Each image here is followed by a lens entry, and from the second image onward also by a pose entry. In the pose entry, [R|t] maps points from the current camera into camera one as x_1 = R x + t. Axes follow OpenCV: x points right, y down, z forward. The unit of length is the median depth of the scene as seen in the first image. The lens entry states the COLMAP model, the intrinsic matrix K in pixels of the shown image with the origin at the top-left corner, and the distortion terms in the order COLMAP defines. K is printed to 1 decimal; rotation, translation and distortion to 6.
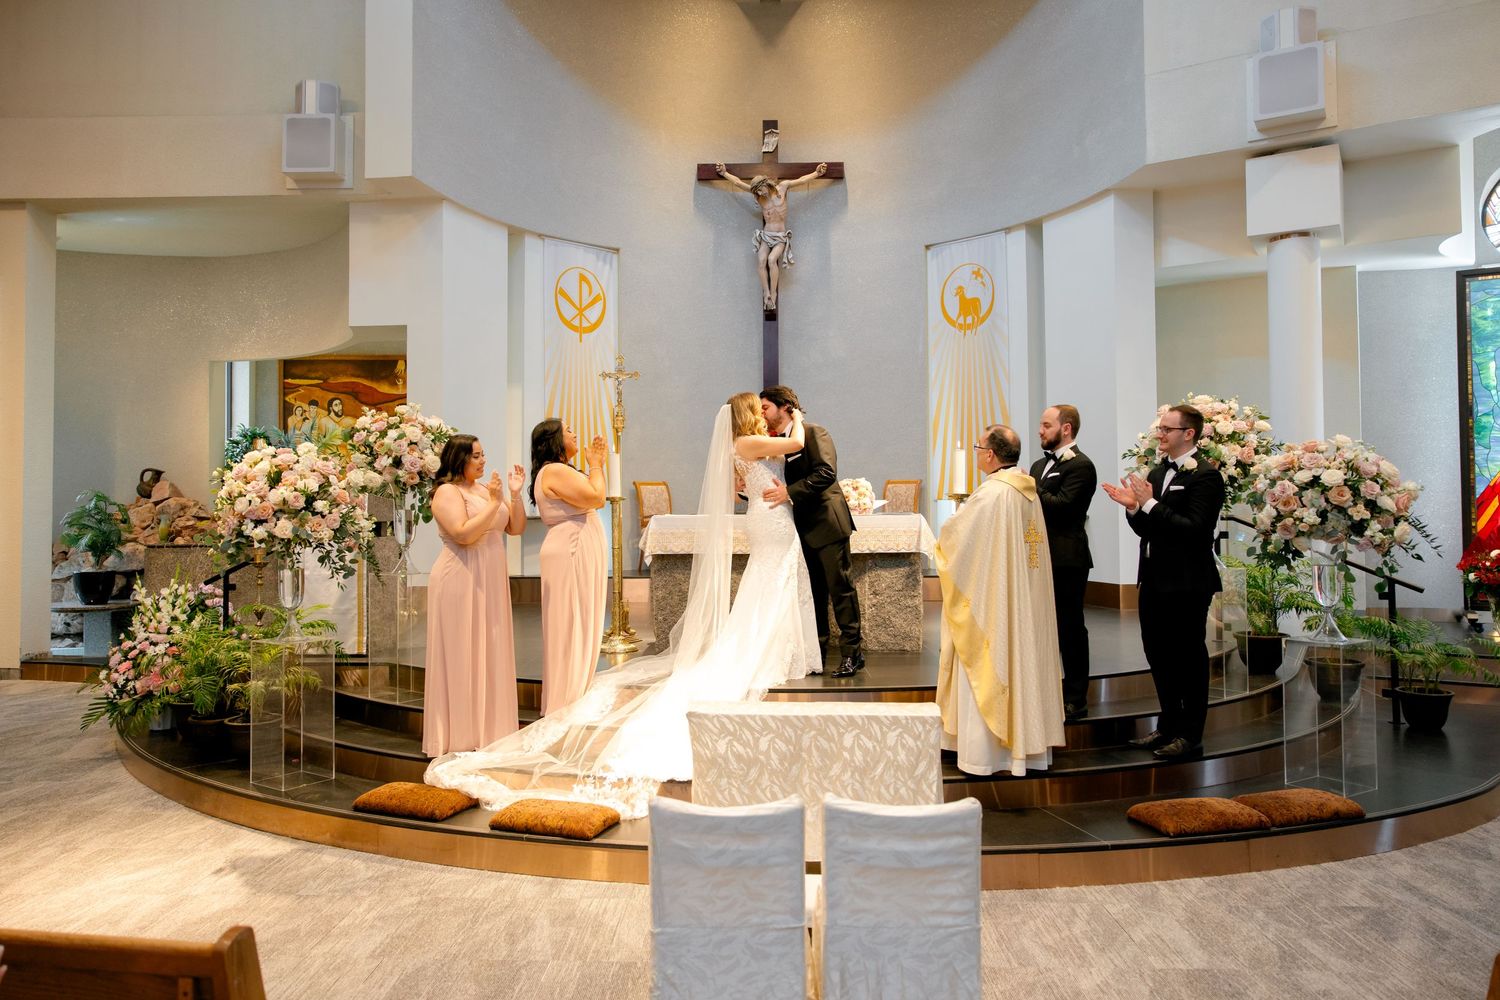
lens RADIAL K [[1037.3, 0, 724.8], [0, 1037.3, 483.2], [0, 0, 1]] dist [0.007355, 0.001457]
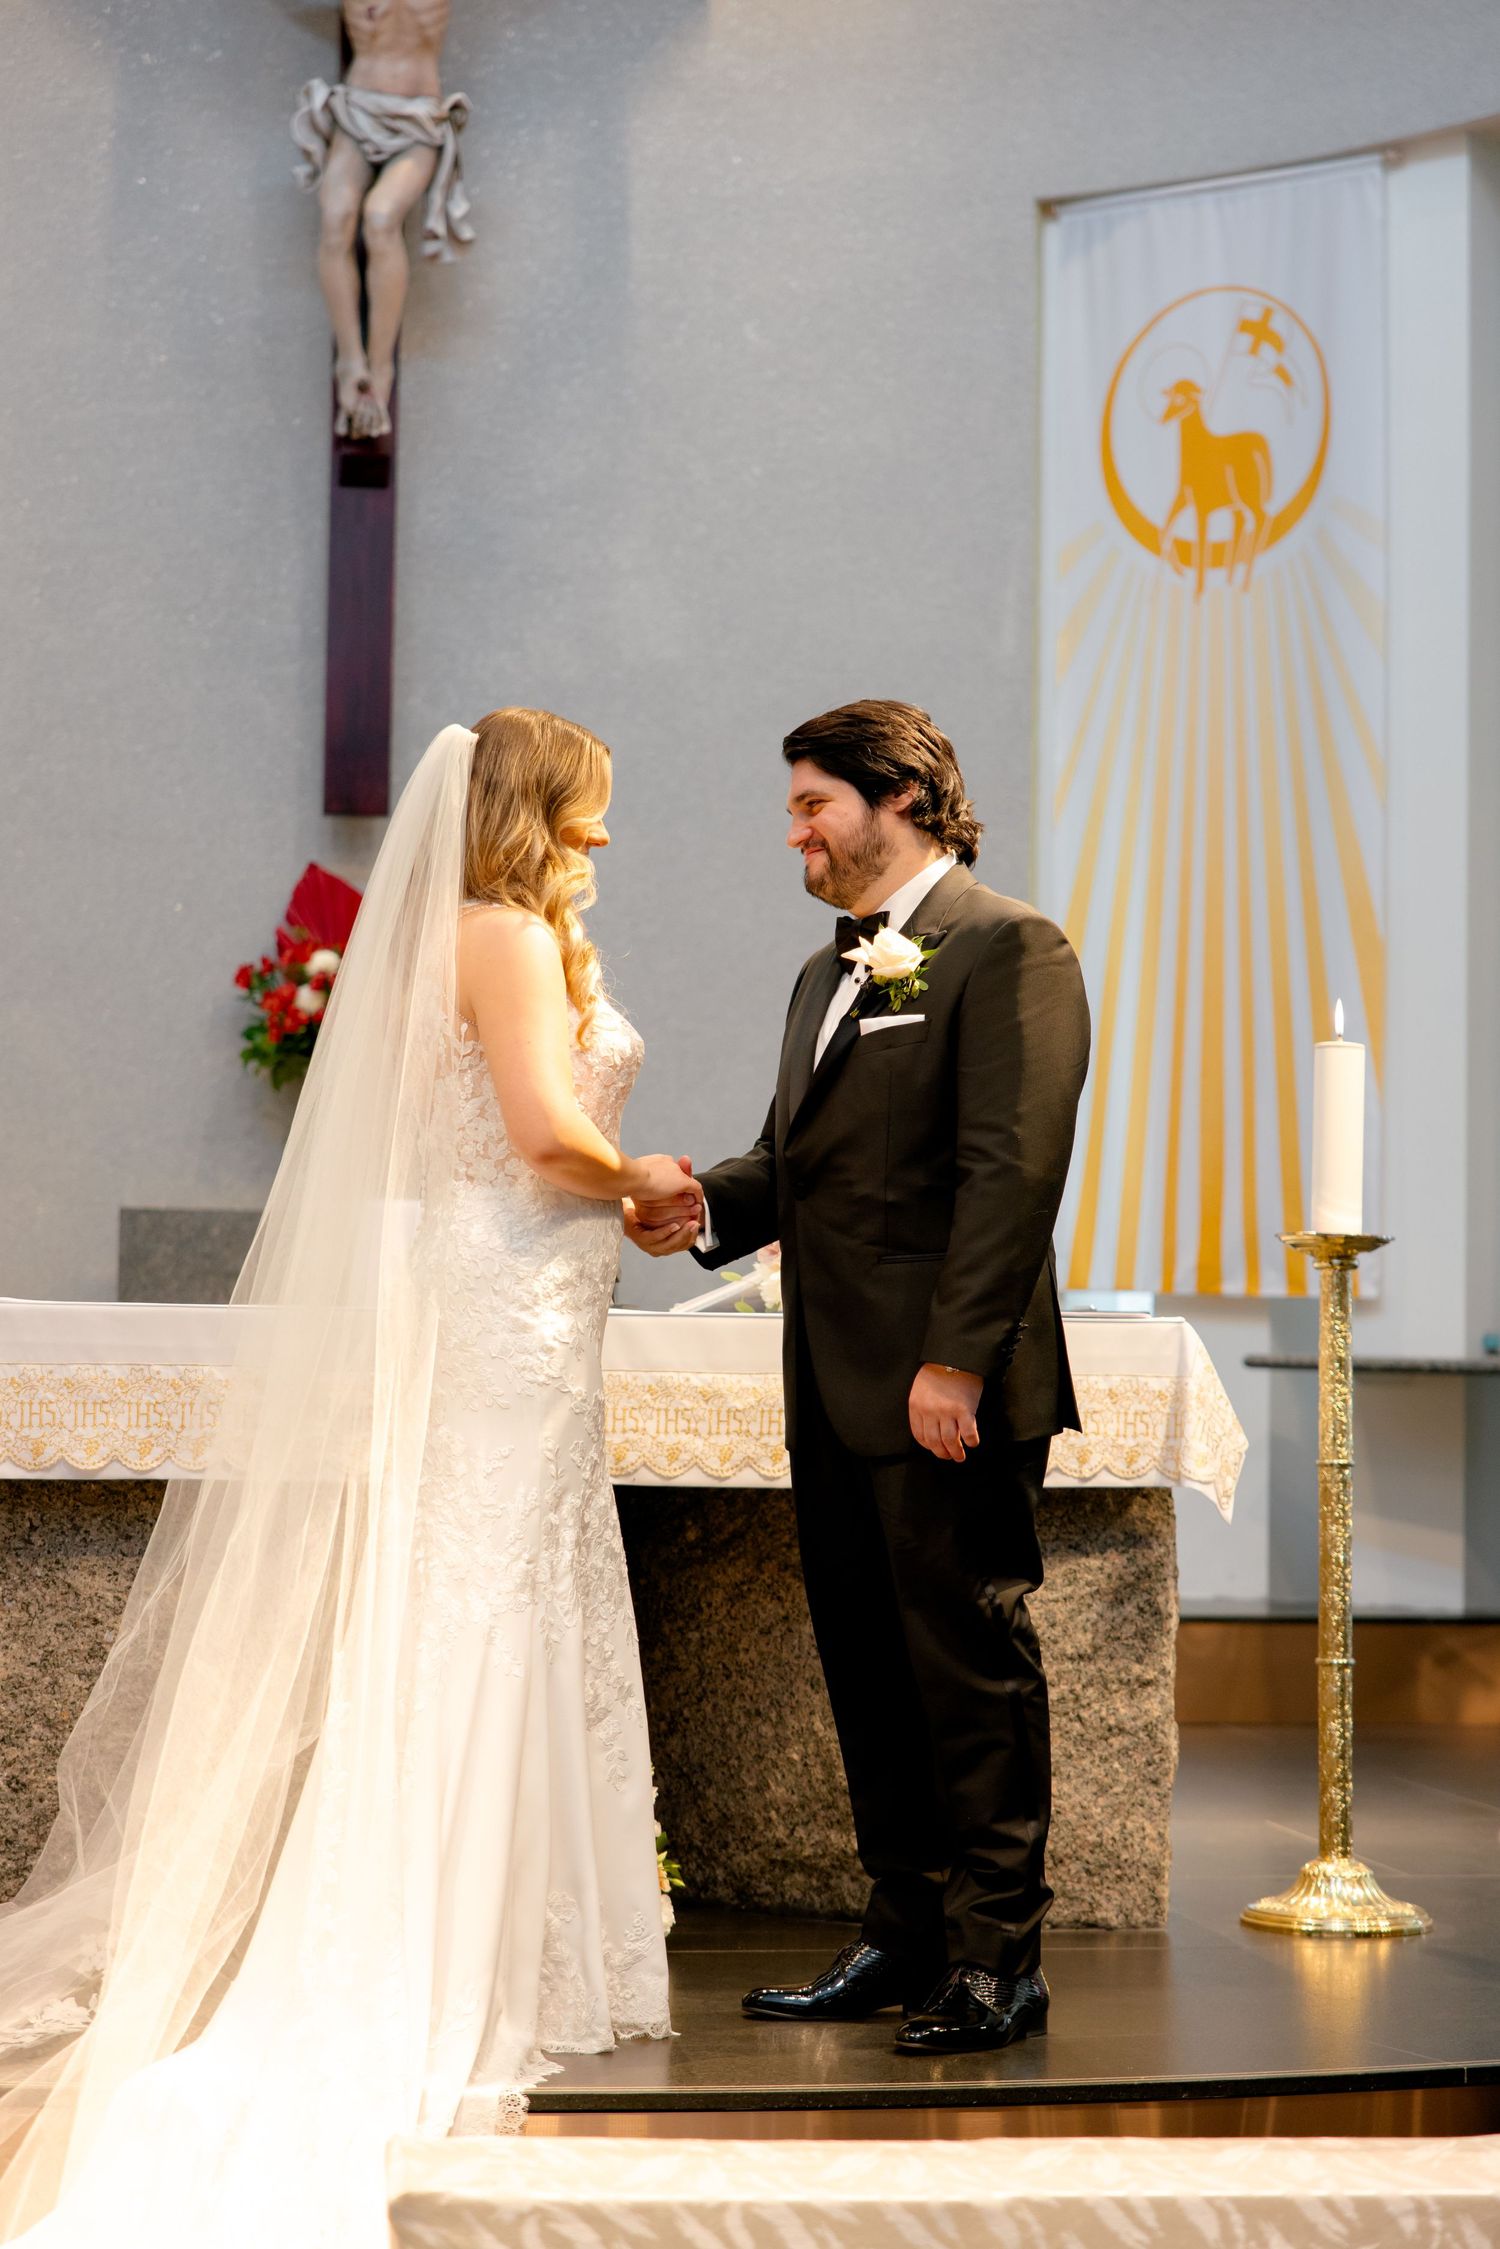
lens RADIAL K [[4414.1, 0, 737.5], [0, 4414.1, 1123.4], [0, 0, 1]] dist [0.055870, -0.147171]
pose [[0.982761, 0.029935, 0.182443, -0.076561], [-0.024567, 0.999198, -0.031613, 0.018142], [-0.183244, 0.026585, 0.982708, 0.061979]]
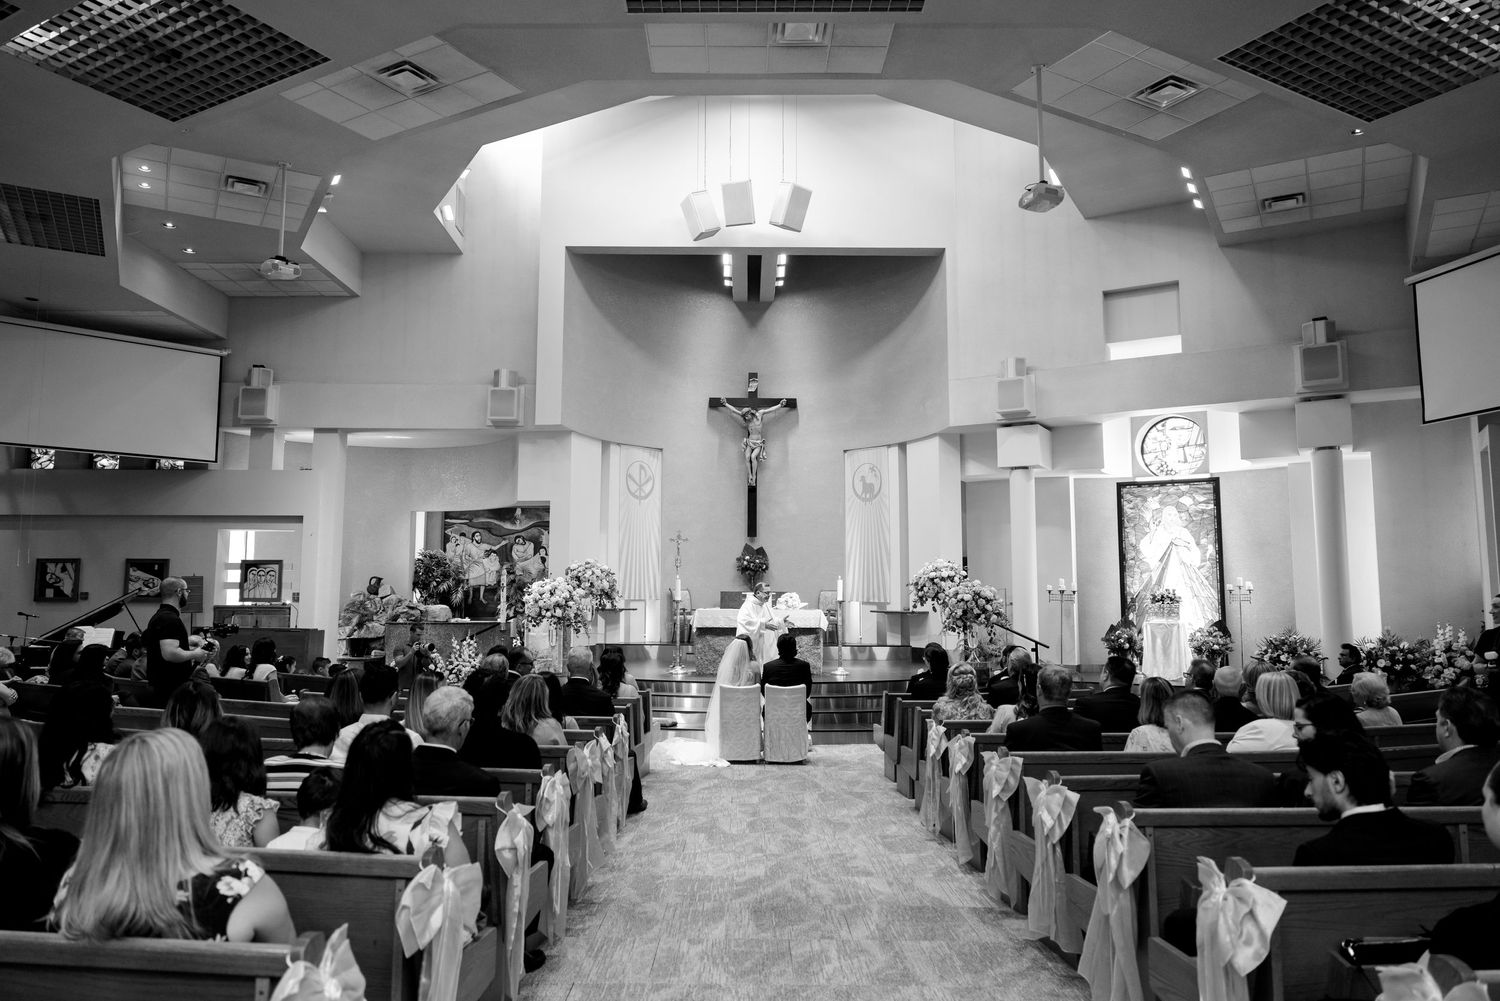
lens RADIAL K [[1037.3, 0, 724.8], [0, 1037.3, 483.7], [0, 0, 1]] dist [0.007355, 0.001457]
pose [[0.999738, 0.013429, 0.018531, -0.049842], [-0.011733, 0.995984, -0.088761, -0.034263], [-0.019649, 0.088520, 0.995881, -1.064823]]
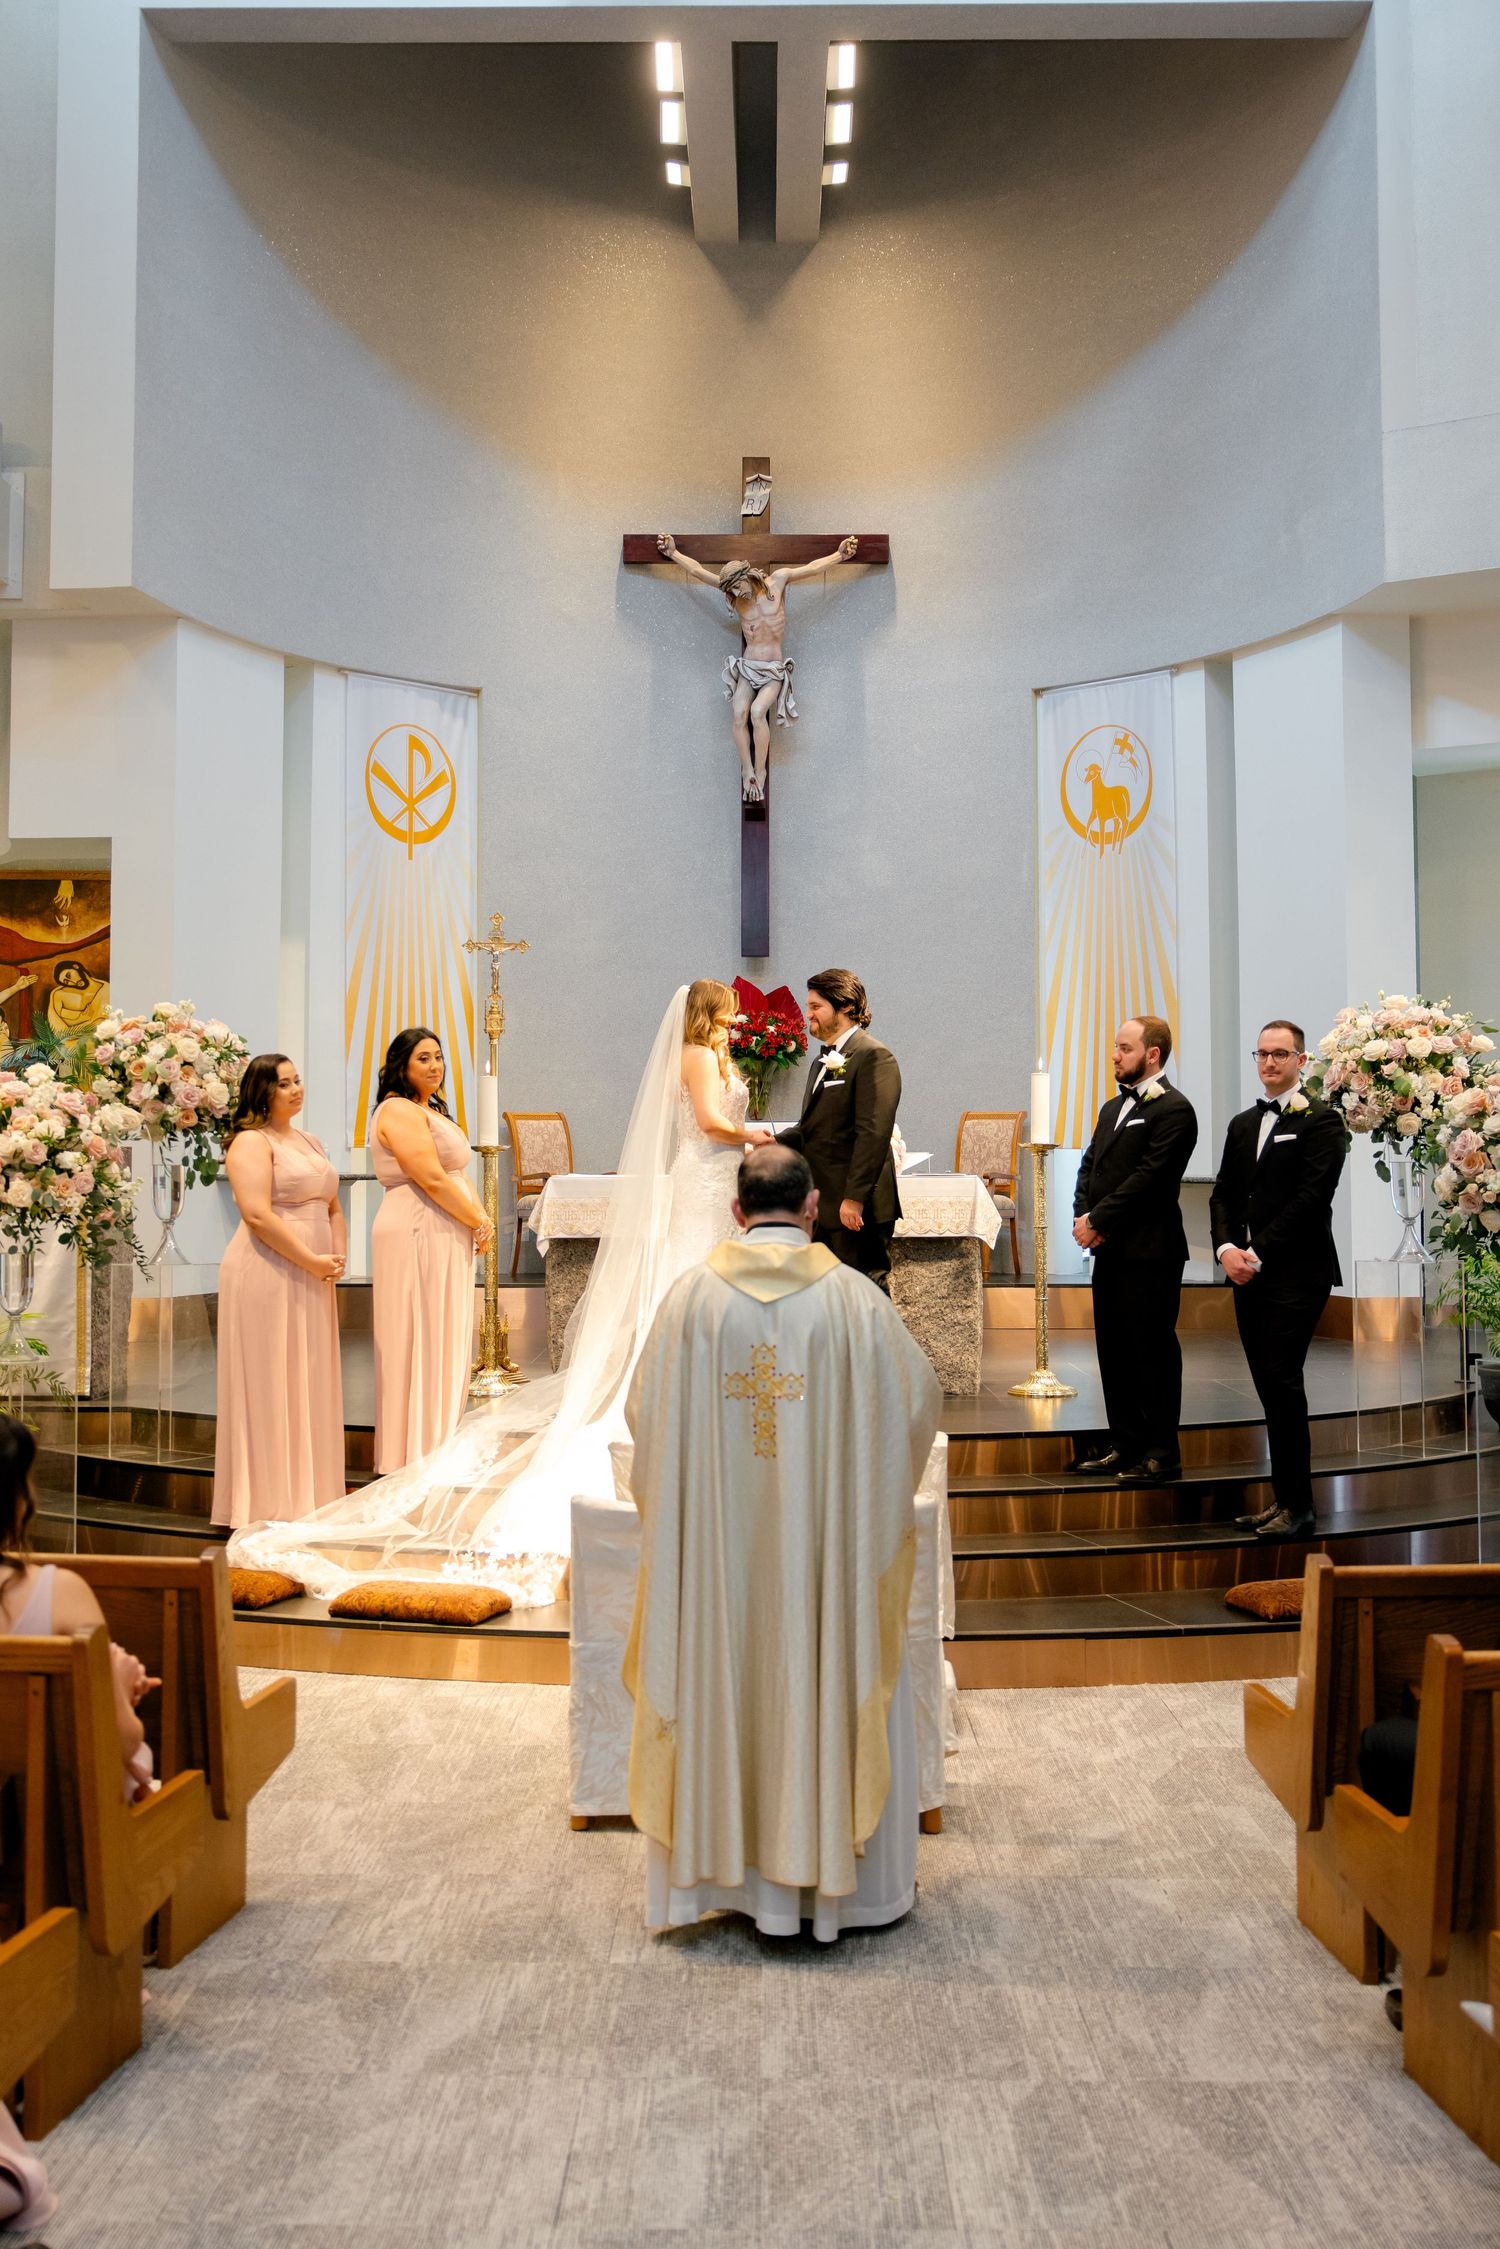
lens RADIAL K [[2346.6, 0, 719.5], [0, 2346.6, 1038.1], [0, 0, 1]] dist [-0.020213, -0.007594]
pose [[0.999826, 0.005820, 0.017732, 0.006365], [-0.005357, 0.999645, -0.026083, -0.014266], [-0.017878, 0.025983, 0.999502, -0.383868]]
